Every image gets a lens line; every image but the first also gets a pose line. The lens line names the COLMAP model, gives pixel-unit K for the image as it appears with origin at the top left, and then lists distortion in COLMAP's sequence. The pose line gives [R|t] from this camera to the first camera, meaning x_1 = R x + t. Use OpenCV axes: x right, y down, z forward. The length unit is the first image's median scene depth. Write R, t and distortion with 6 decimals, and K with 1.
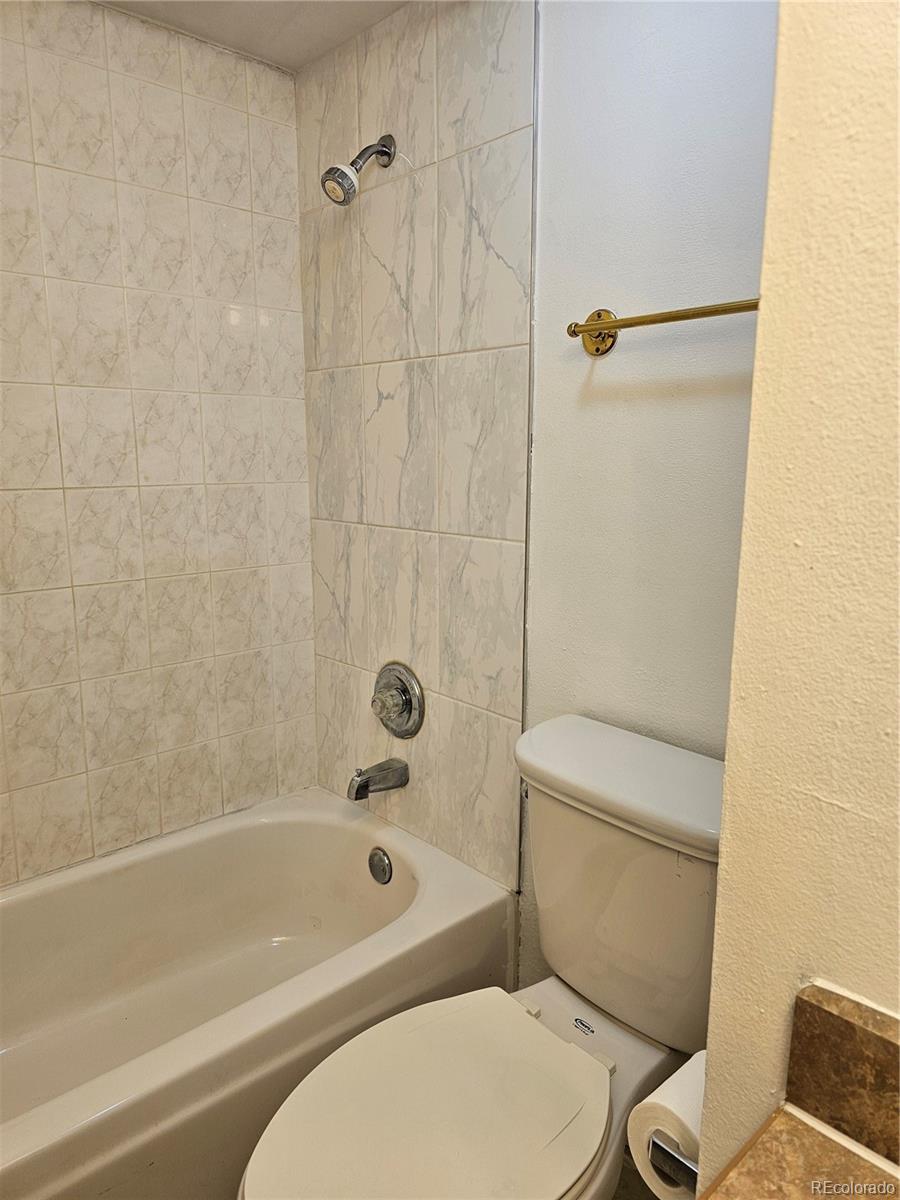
lens RADIAL K [[802.1, 0, 446.2], [0, 802.1, 605.7], [0, 0, 1]] dist [0.069450, -0.065318]
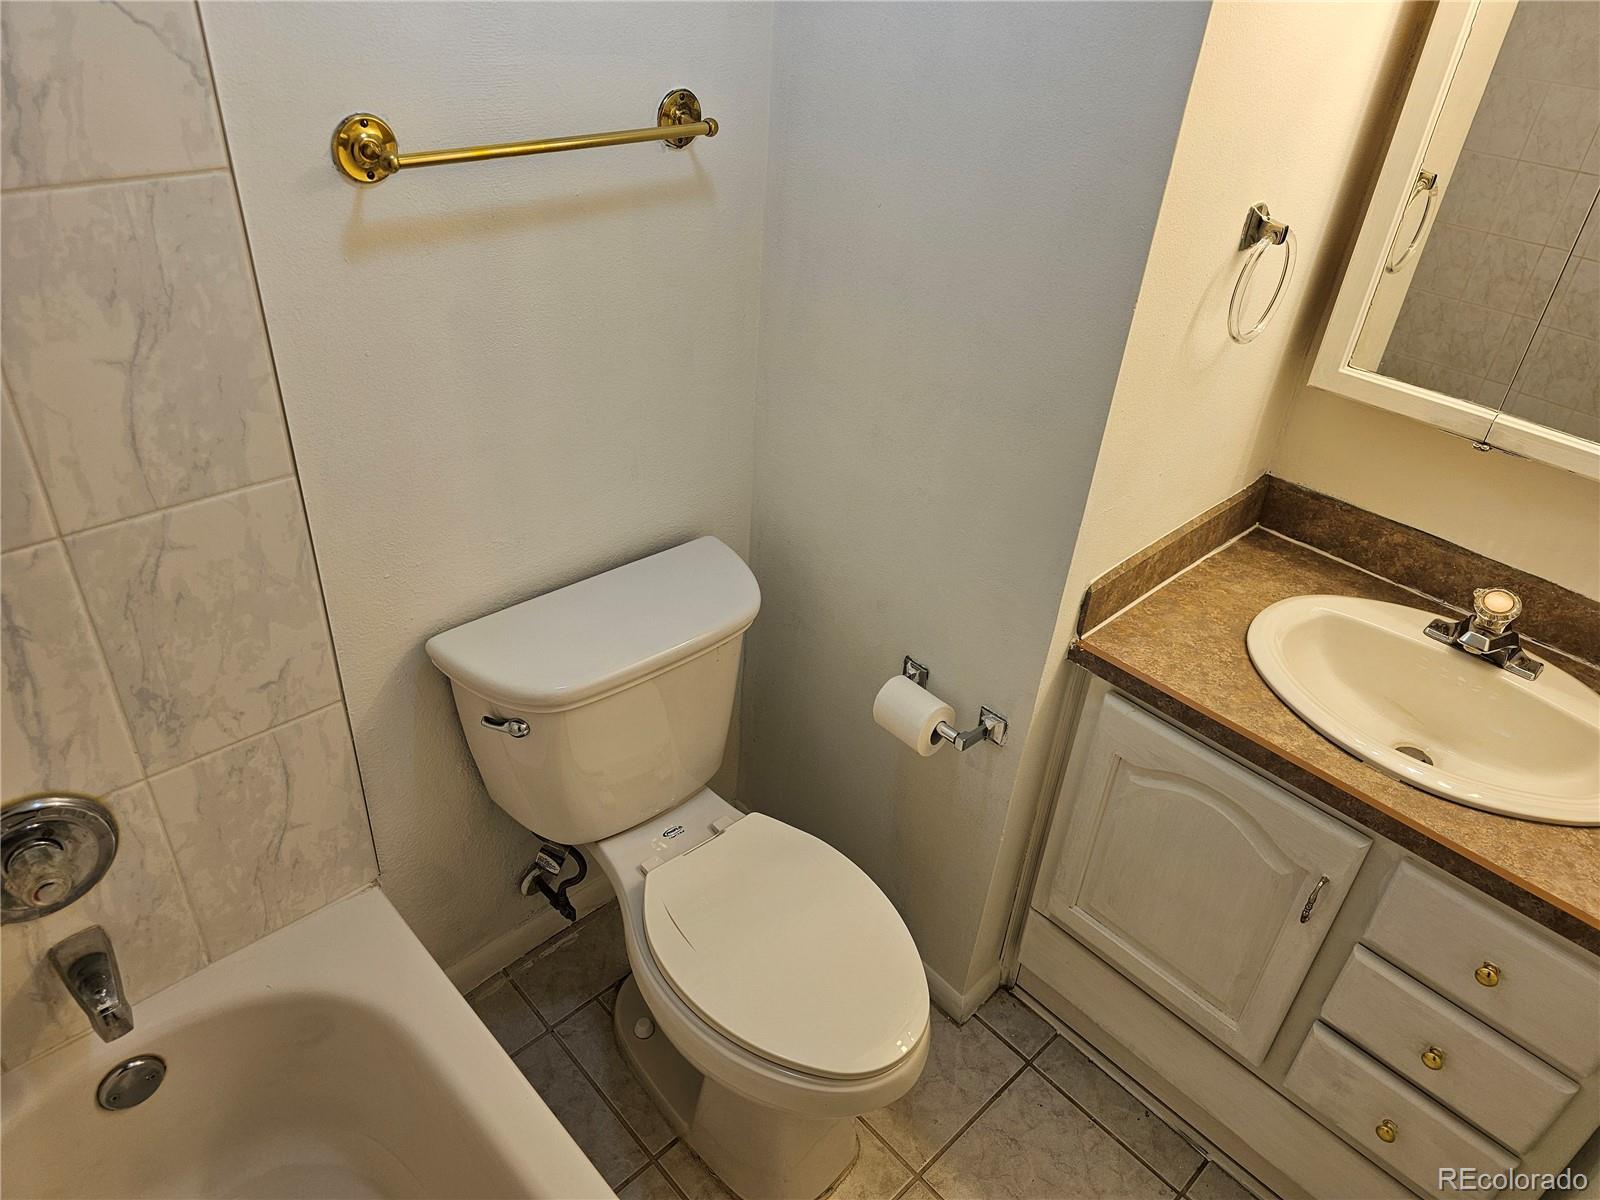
lens RADIAL K [[1069.4, 0, 792.9], [0, 1069.4, 594.8], [0, 0, 1]] dist [0.069450, -0.065318]
pose [[-0.021793, -0.557239, 0.830066, -0.654874], [0.134088, 0.821133, 0.554762, -0.407526], [-0.990730, 0.123392, 0.056824, 0.533250]]
